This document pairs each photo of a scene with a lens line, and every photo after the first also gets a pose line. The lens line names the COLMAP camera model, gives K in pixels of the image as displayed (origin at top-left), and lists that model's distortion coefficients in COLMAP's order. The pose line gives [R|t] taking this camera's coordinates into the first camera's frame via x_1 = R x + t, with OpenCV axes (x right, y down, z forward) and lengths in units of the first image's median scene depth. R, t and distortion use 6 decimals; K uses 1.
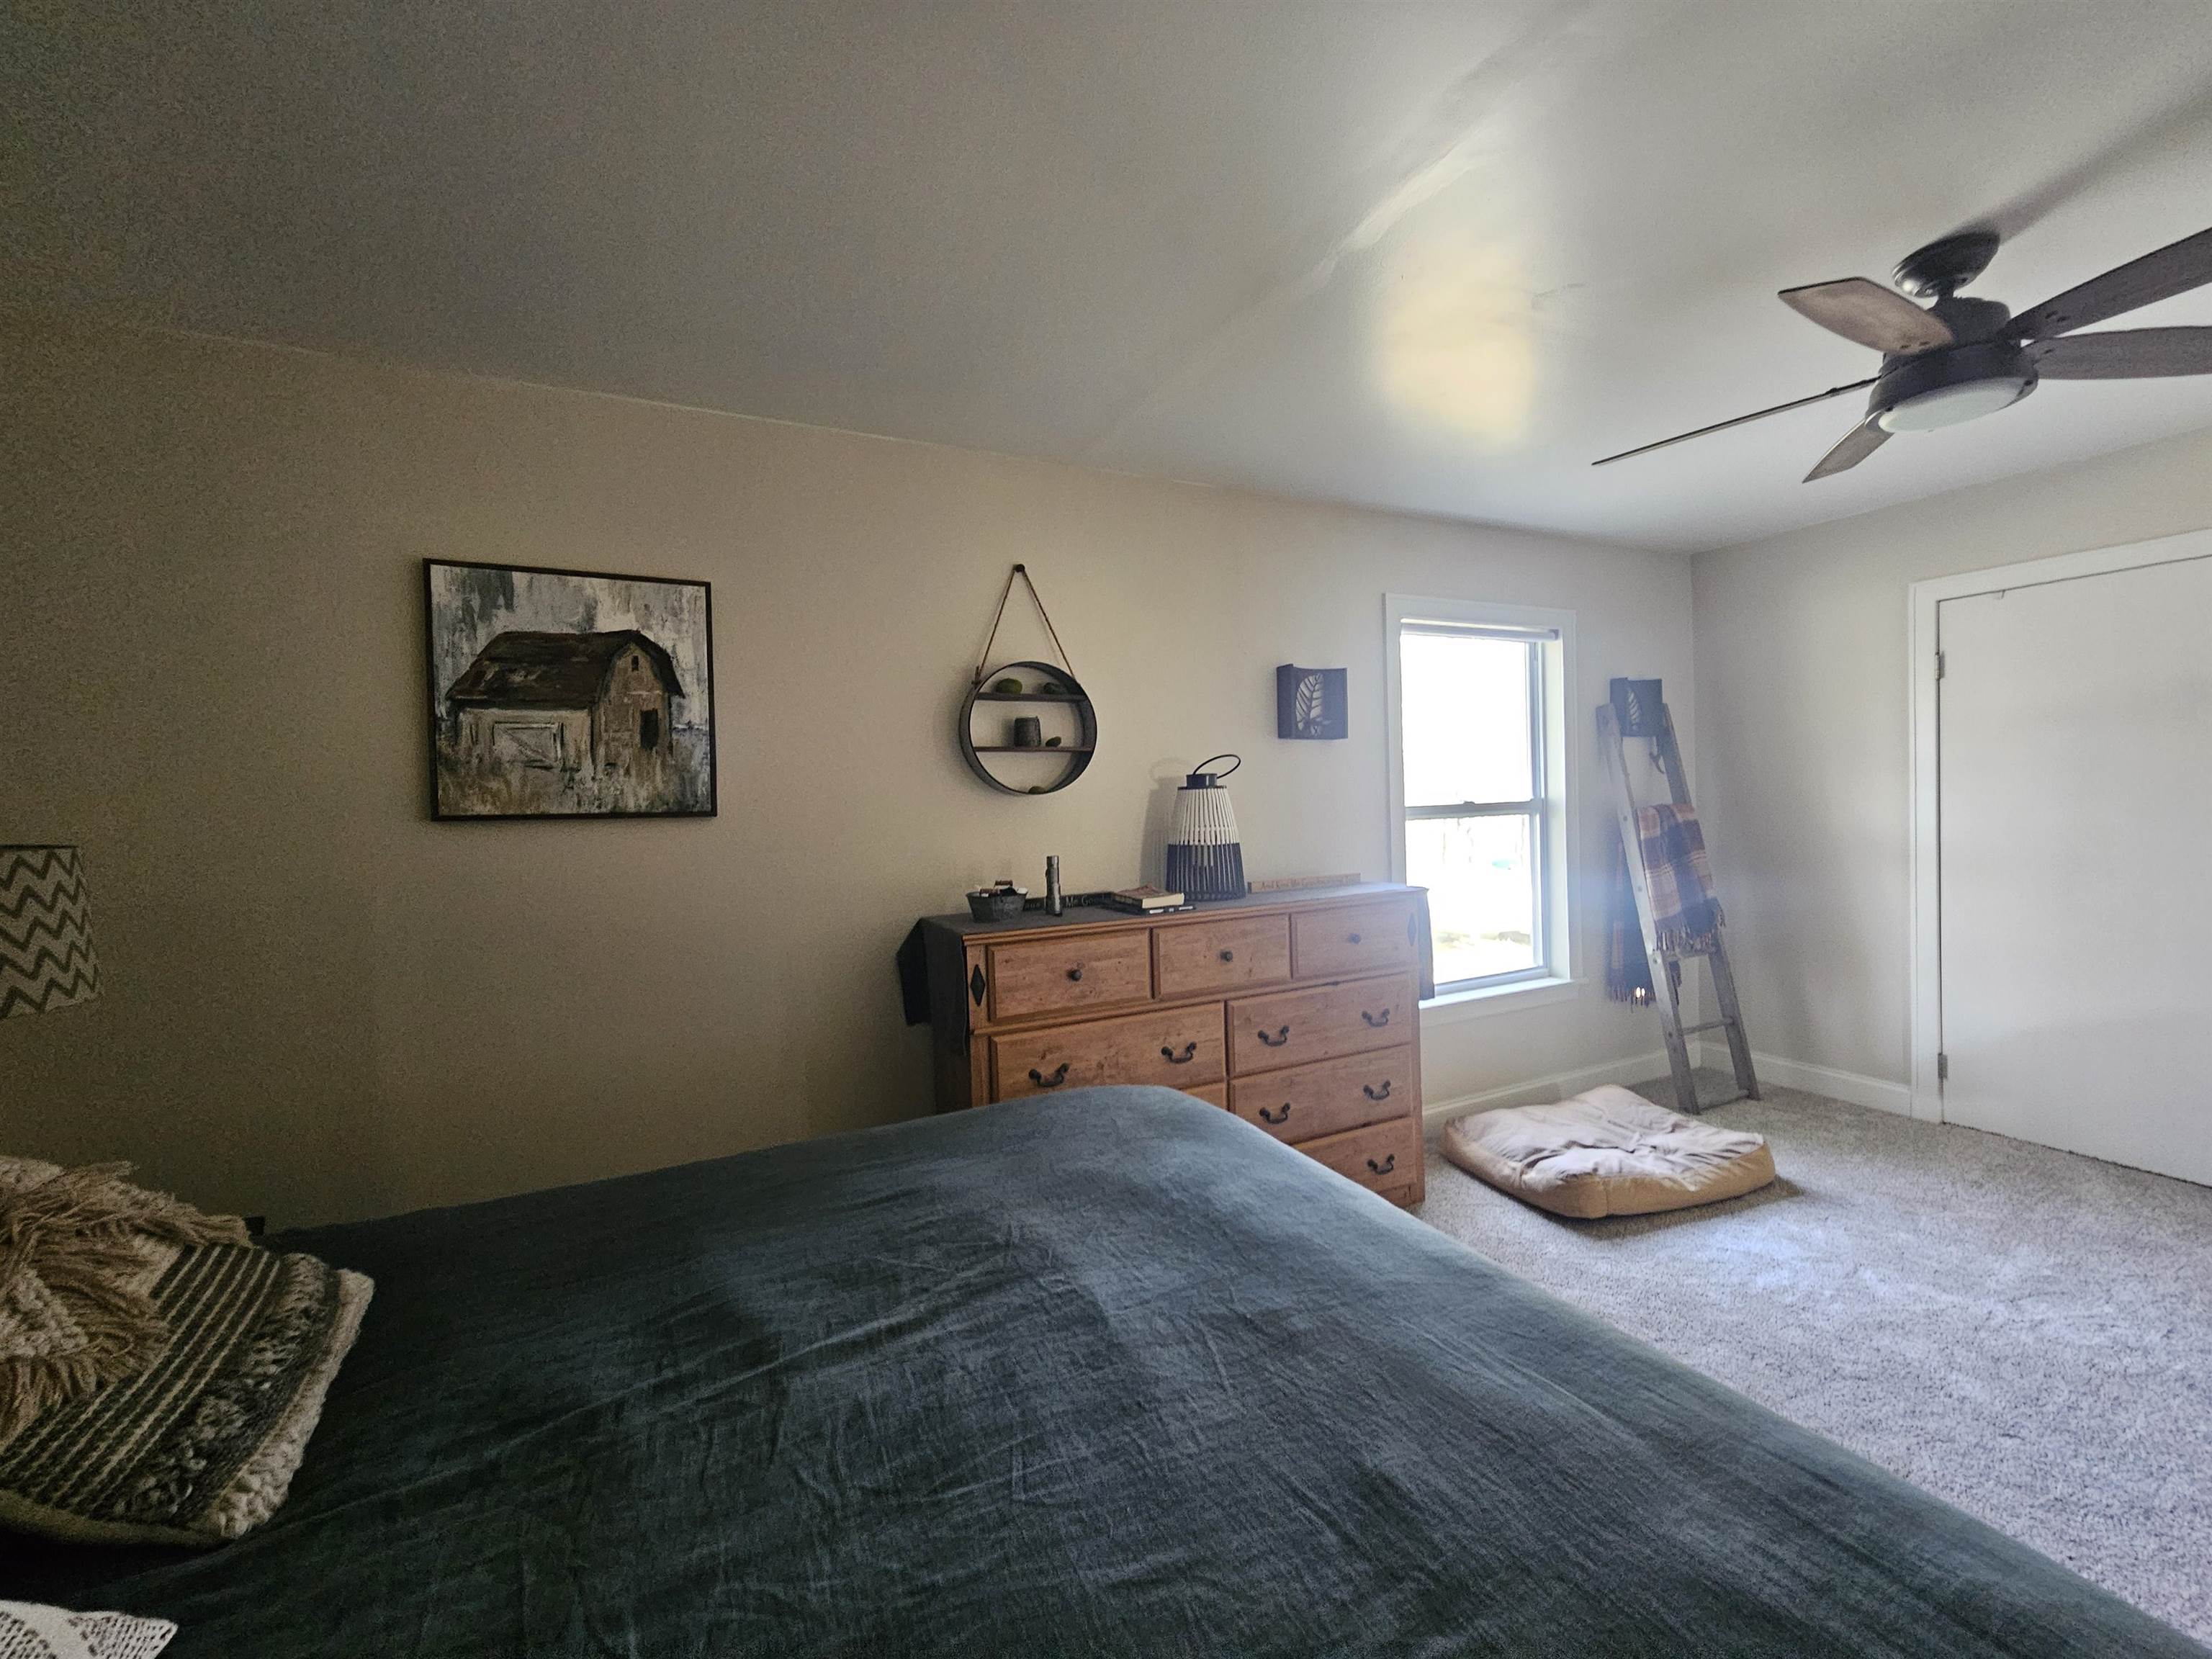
lens RADIAL K [[915.6, 0, 1111.3], [0, 915.6, 820.0], [0, 0, 1]] dist [-0.002256, -0.000246]
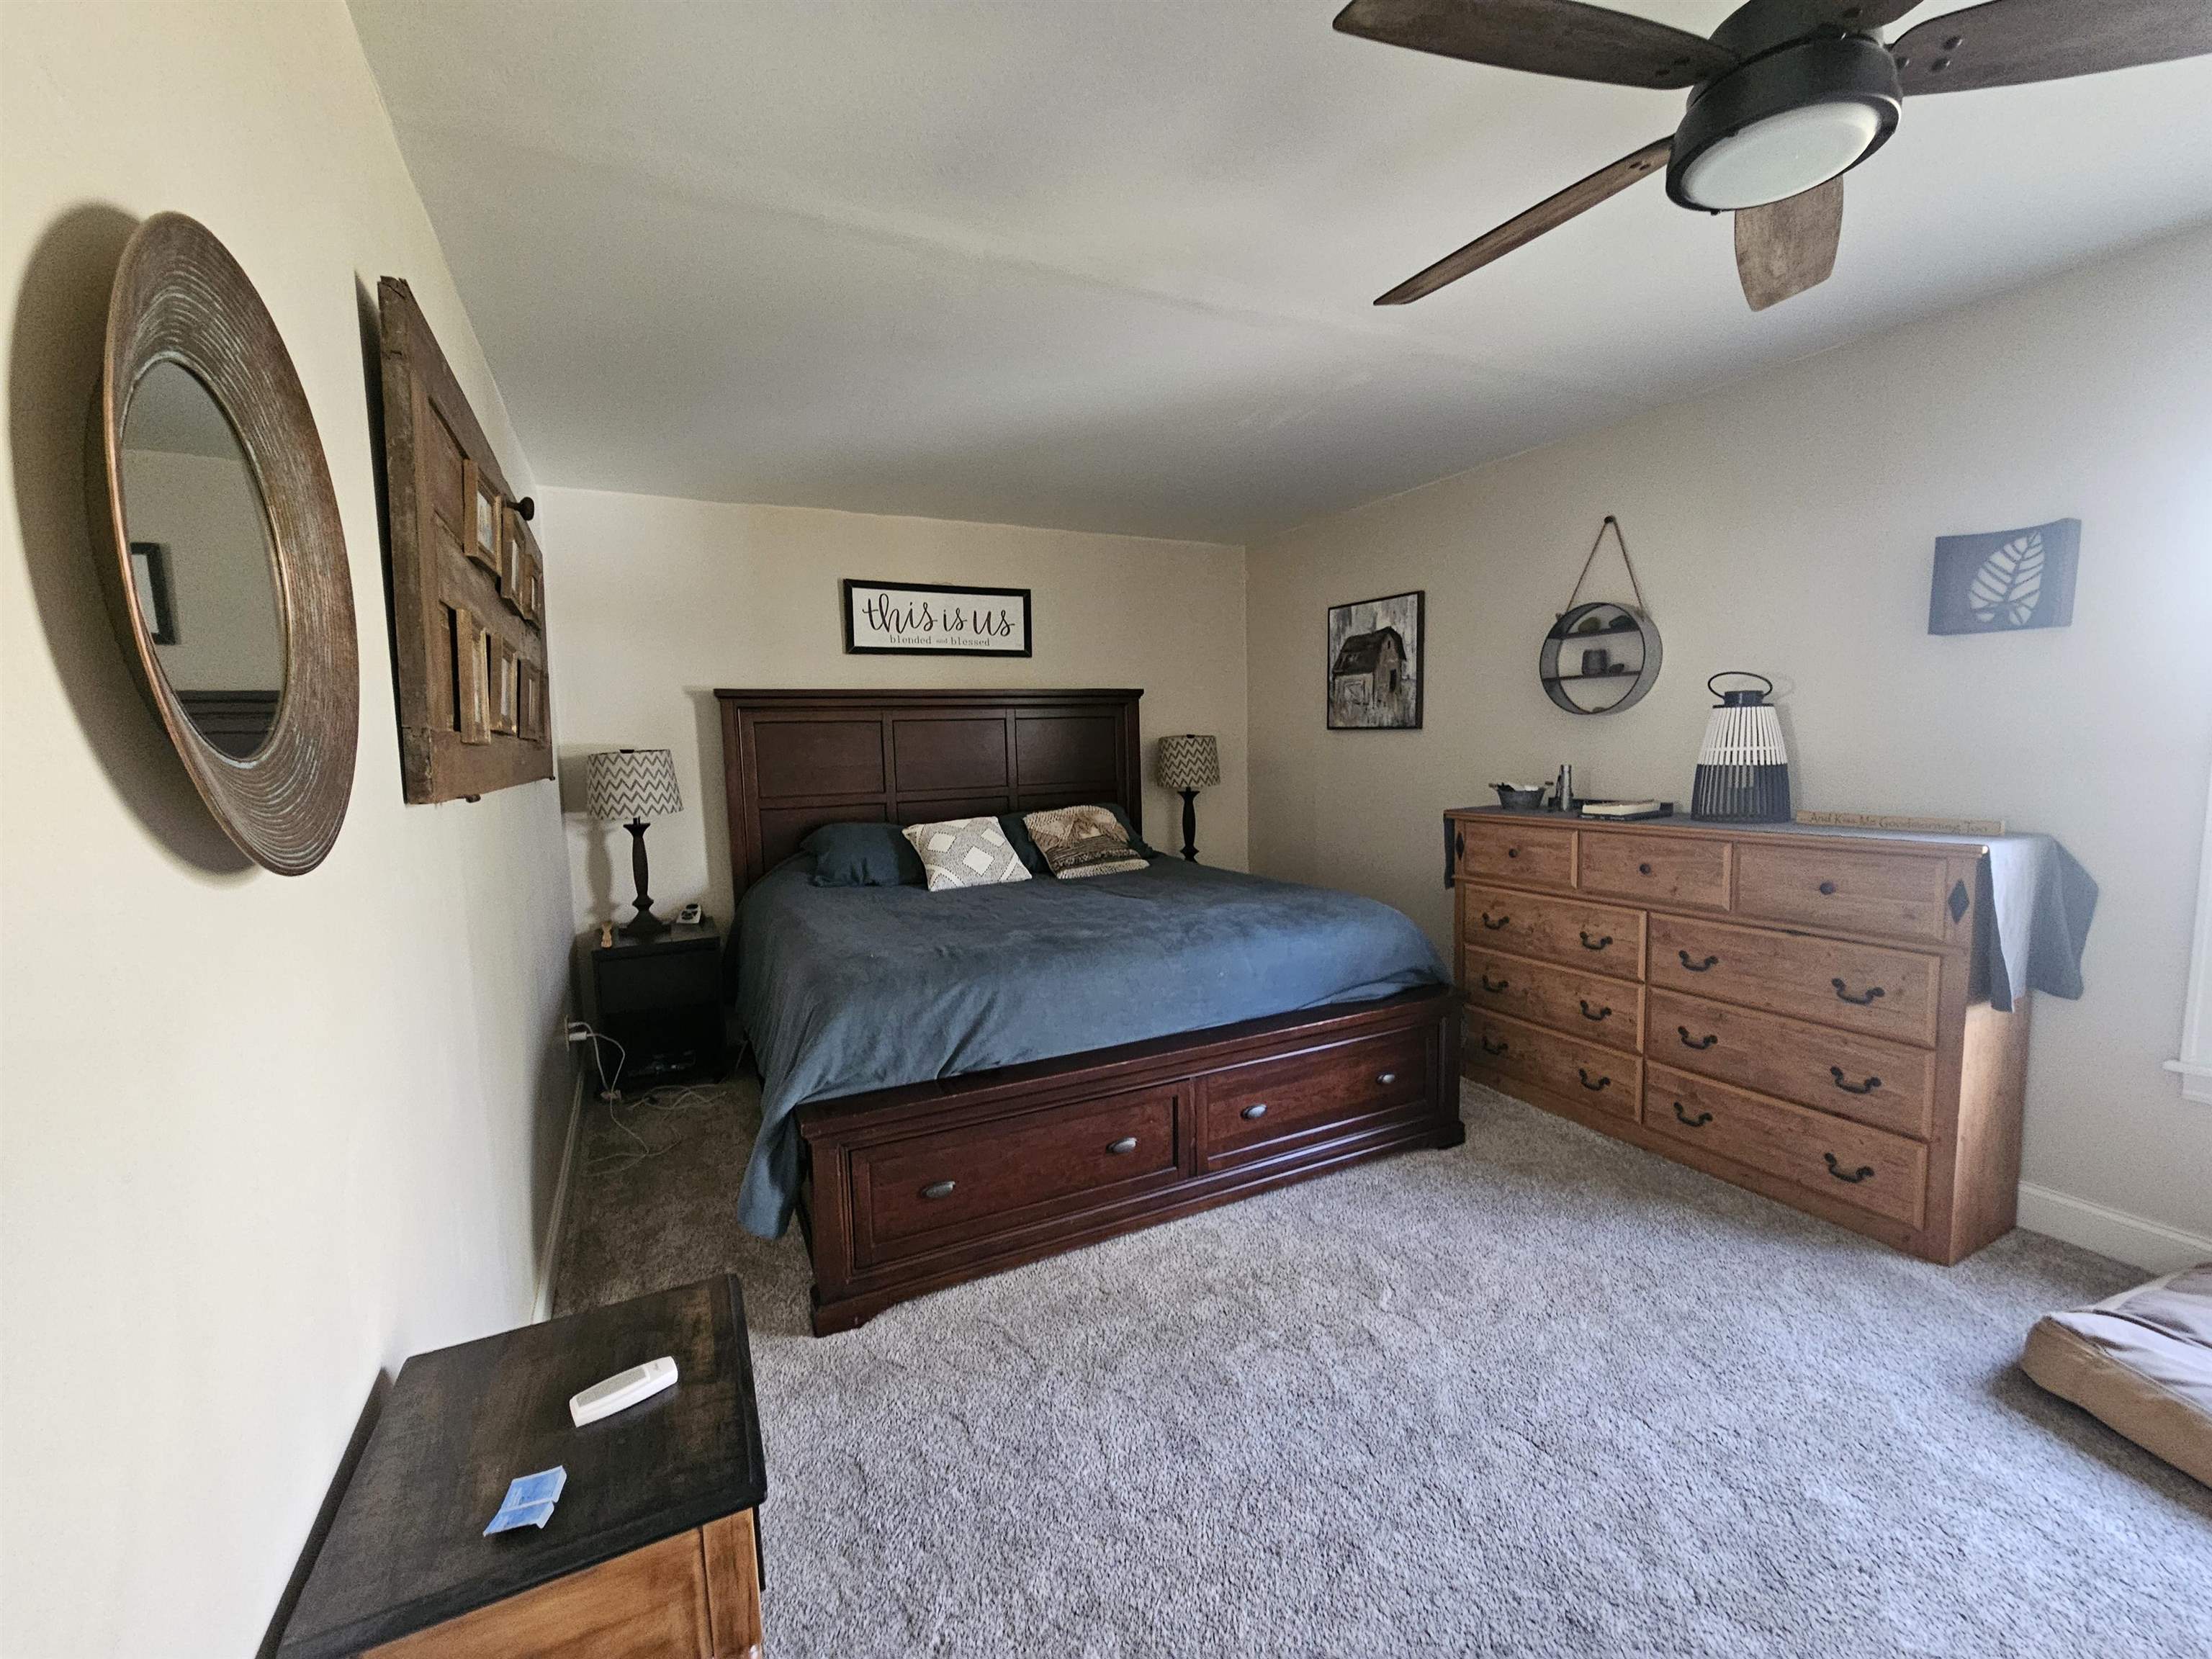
lens RADIAL K [[915.6, 0, 1112.3], [0, 915.6, 824.0], [0, 0, 1]] dist [-0.002256, -0.000246]
pose [[0.011429, 0.120821, -0.992609, 1.193023], [0.001326, 0.992671, 0.120844, -0.032935], [0.999934, -0.002697, 0.011185, 0.376436]]
